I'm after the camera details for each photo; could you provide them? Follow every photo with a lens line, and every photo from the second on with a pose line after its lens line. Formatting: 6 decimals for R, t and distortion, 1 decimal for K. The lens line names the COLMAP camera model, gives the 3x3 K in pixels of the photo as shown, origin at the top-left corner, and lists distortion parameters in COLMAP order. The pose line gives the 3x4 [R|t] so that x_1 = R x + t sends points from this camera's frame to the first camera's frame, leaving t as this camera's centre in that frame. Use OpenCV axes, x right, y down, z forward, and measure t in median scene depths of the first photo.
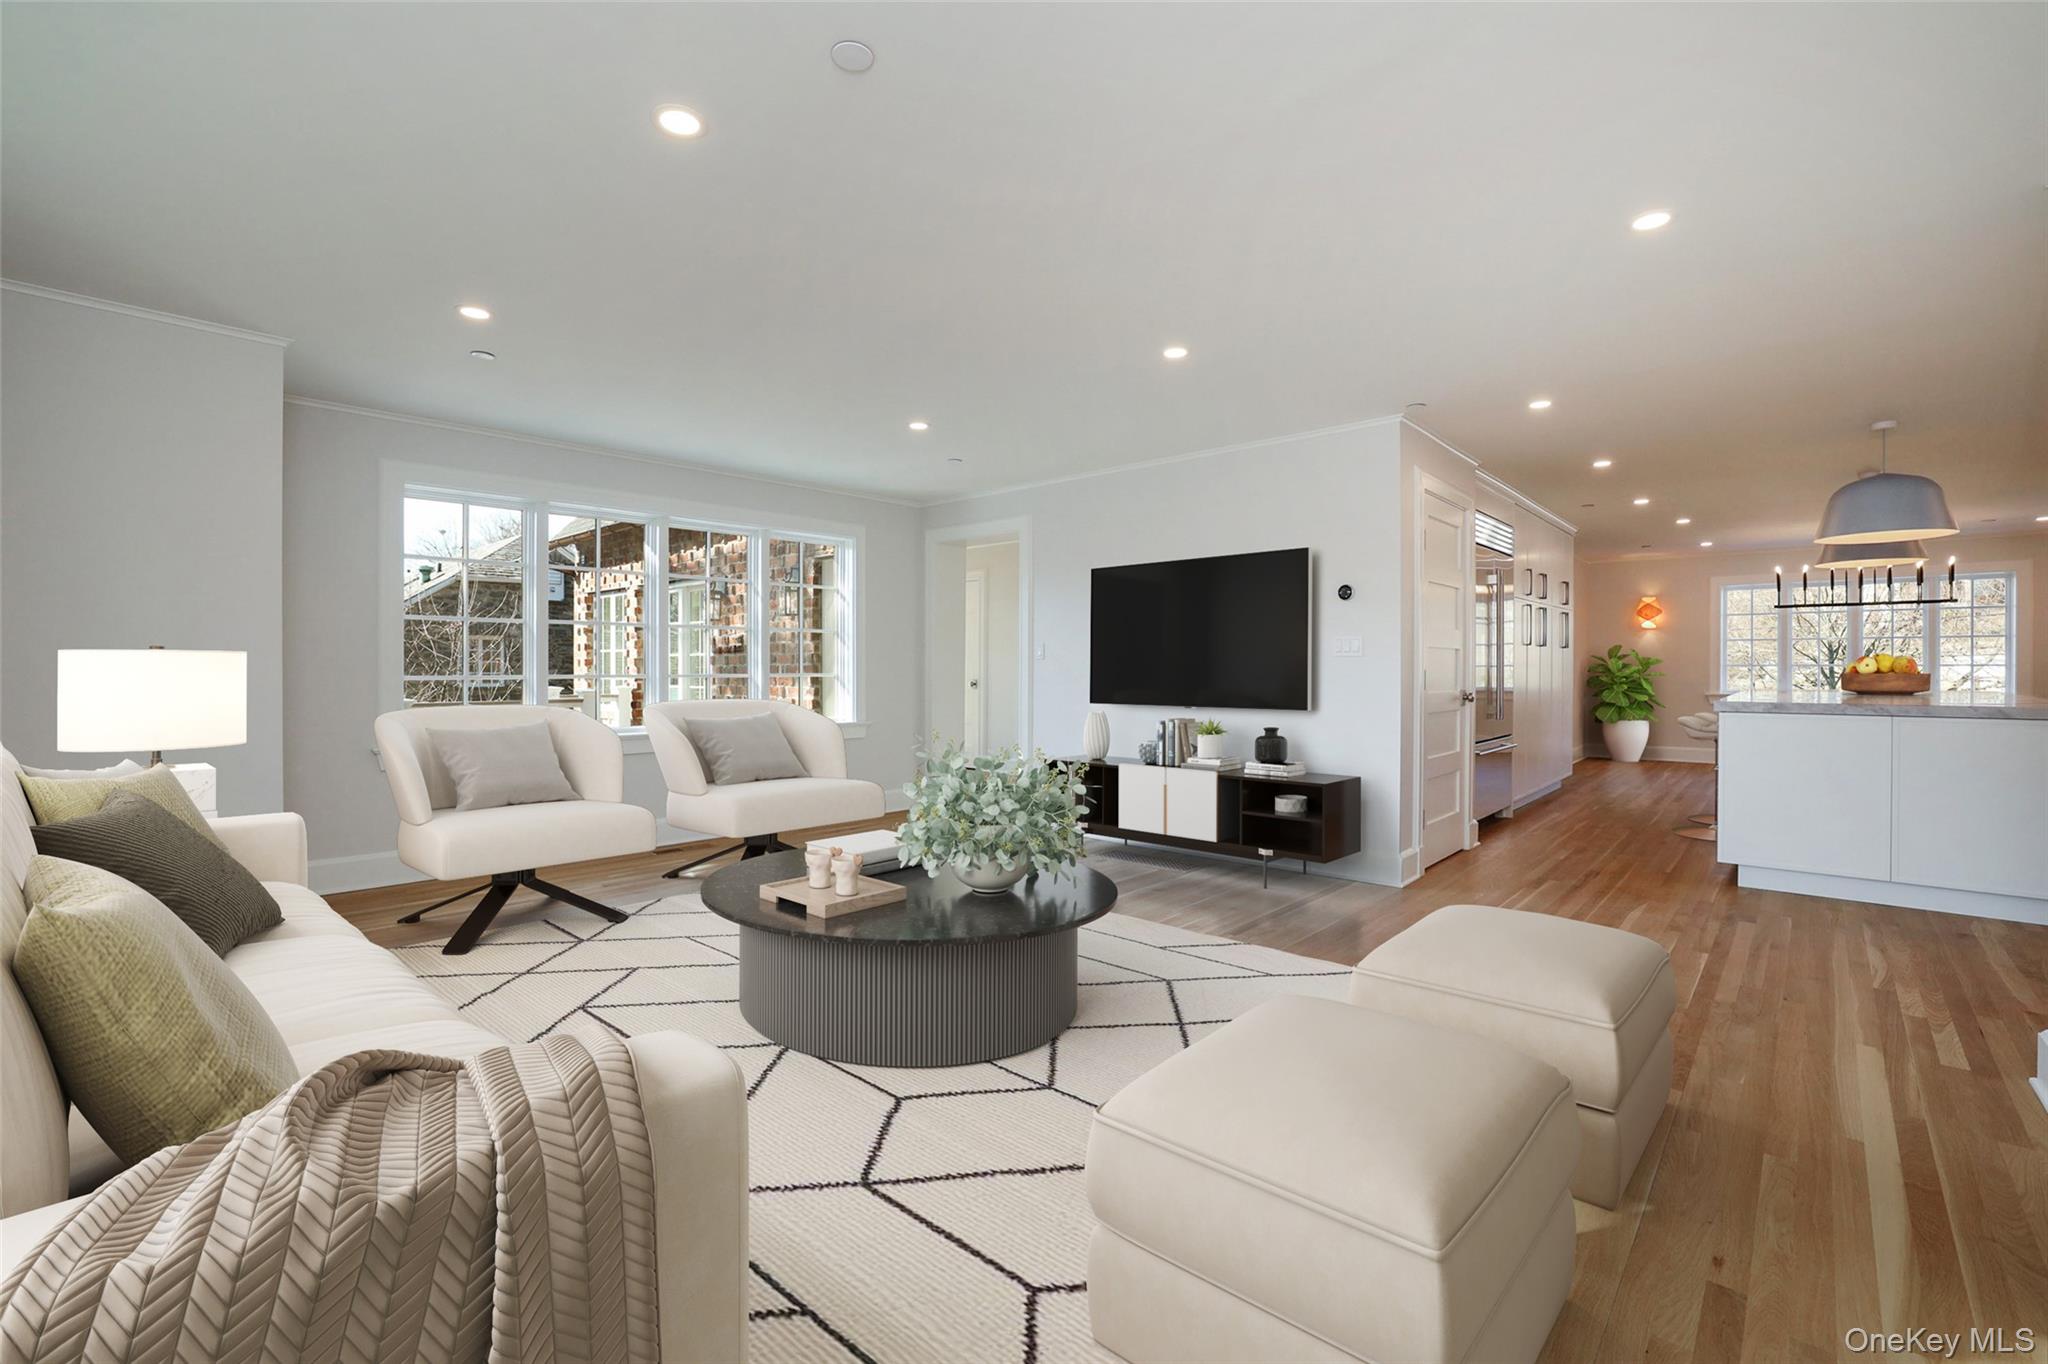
lens RADIAL K [[882.5, 0, 1024.0], [0, 882.5, 682.0], [0, 0, 1]] dist [-0.000503, -0.000095]
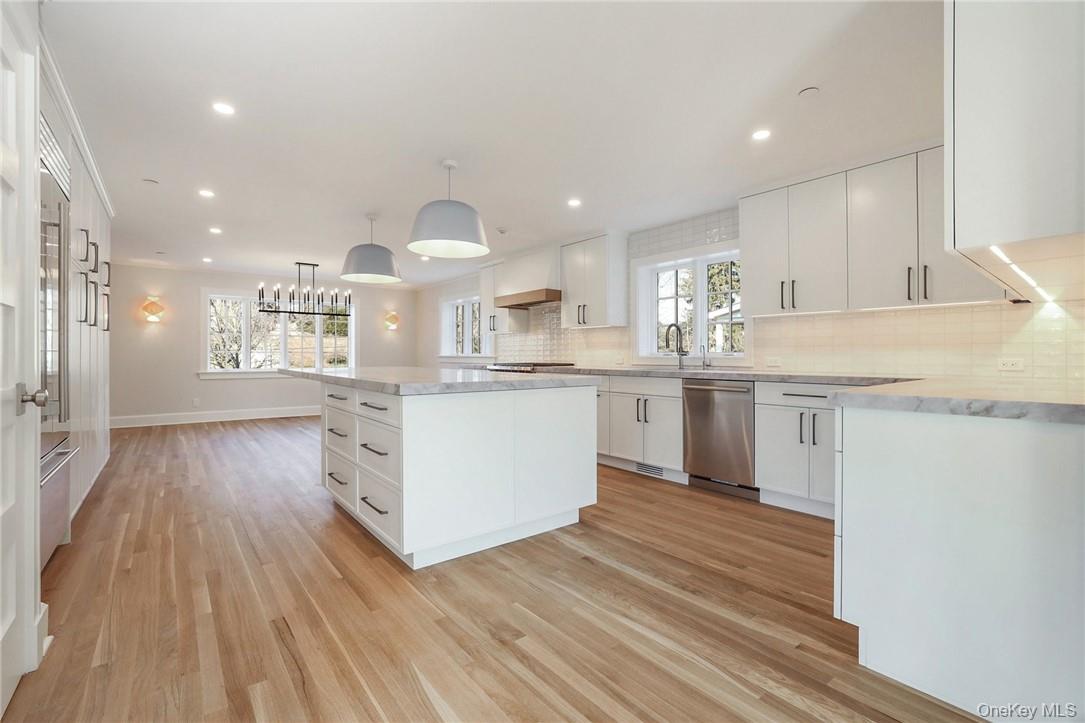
lens RADIAL K [[472.5, 0, 542.5], [0, 472.5, 361.5], [0, 0, 1]] dist [-0.019919, -0.000065]
pose [[0.163685, -0.004950, 0.986500, 0.168452], [0.009161, 0.999952, 0.003498, -0.002097], [-0.986470, 0.008465, 0.163722, 0.395523]]
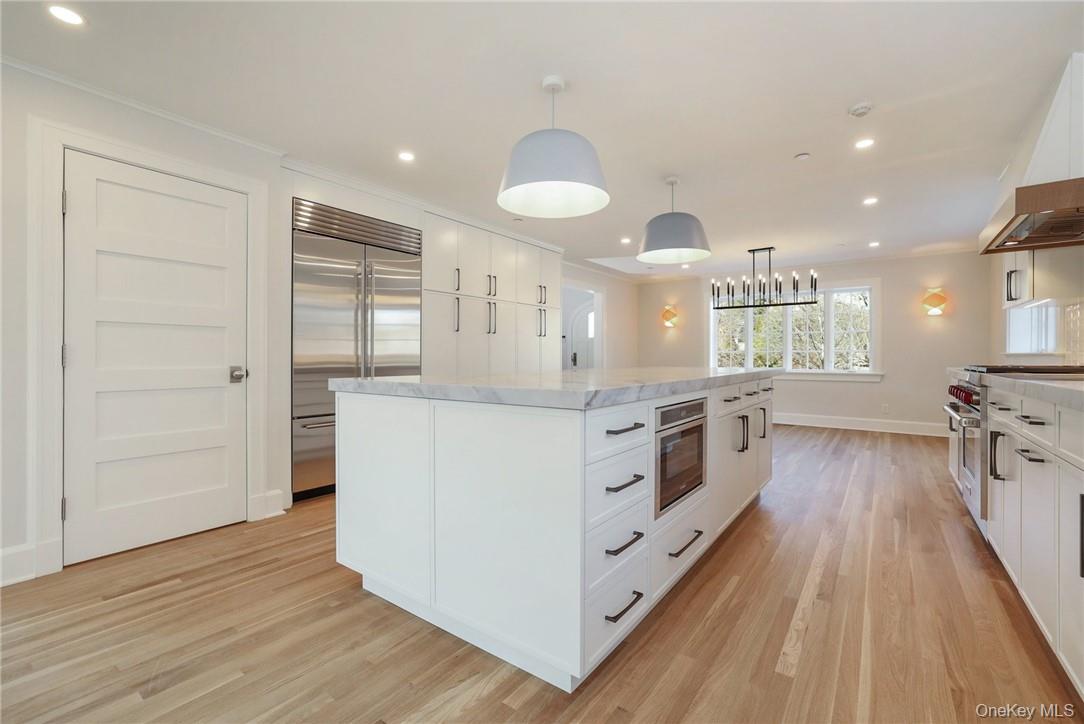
lens RADIAL K [[475.4, 0, 542.0], [0, 475.4, 362.0], [0, 0, 1]] dist [-0.000044, 0.000463]
pose [[0.995849, 0.006343, 0.090804, 0.481342], [-0.005936, 0.999971, -0.004747, 0.002692], [-0.090832, 0.004189, 0.995857, 0.265395]]
